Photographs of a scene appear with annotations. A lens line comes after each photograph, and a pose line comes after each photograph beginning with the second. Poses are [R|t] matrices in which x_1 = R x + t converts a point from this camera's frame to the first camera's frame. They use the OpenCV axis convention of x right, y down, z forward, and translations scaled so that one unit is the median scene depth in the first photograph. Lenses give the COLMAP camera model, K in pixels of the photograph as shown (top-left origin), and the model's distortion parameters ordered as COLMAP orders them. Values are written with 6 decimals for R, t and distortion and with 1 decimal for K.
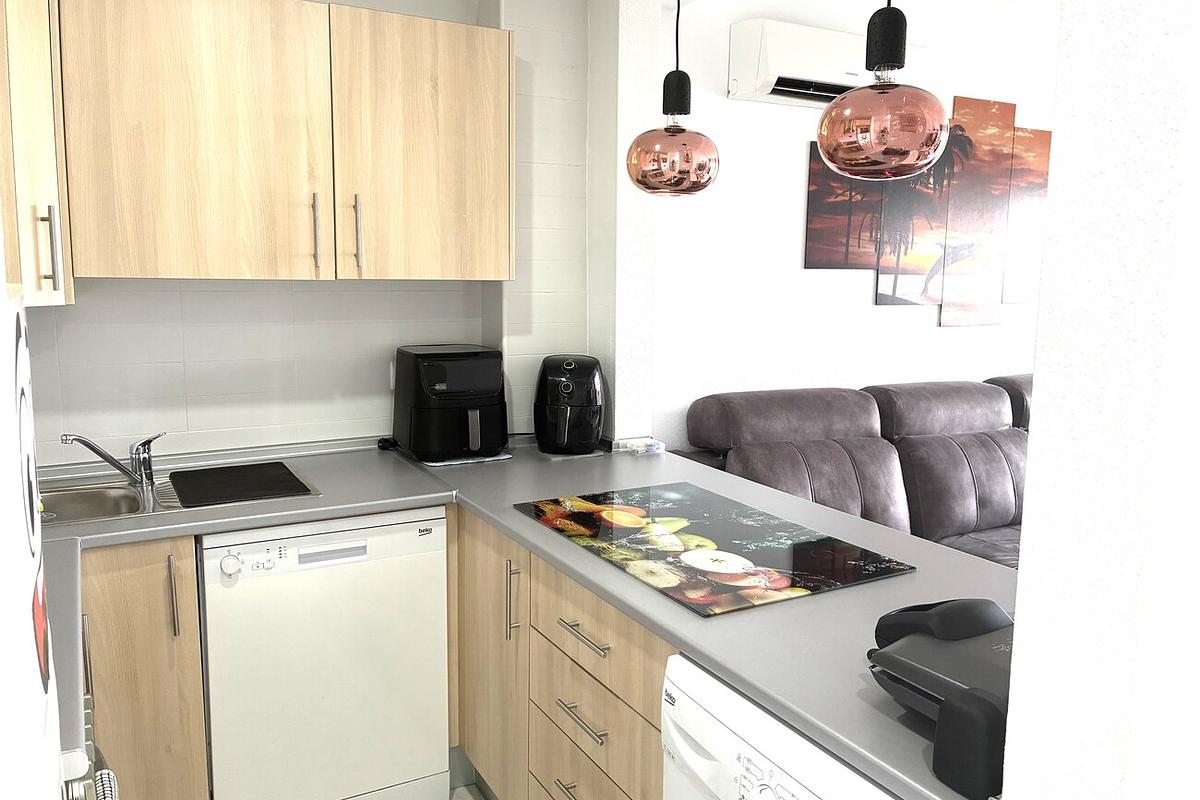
lens RADIAL K [[911.3, 0, 607.7], [0, 911.3, 388.6], [0, 0, 1]] dist [0.042074, 0.000011]
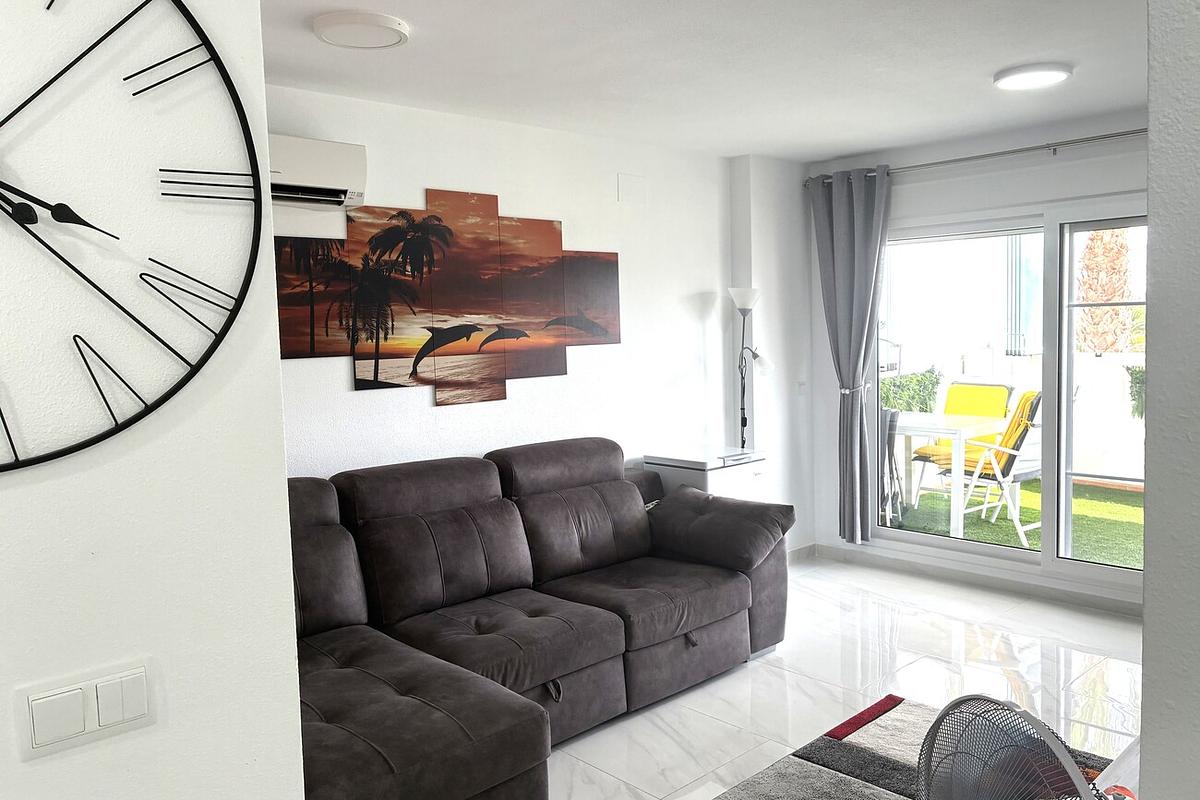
lens RADIAL K [[911.3, 0, 607.7], [0, 911.3, 388.6], [0, 0, 1]] dist [0.042074, 0.000011]
pose [[0.973483, -0.054418, 0.222192, 0.340881], [0.067932, 0.996247, -0.053636, -0.019457], [-0.218440, 0.067308, 0.973526, -0.053737]]
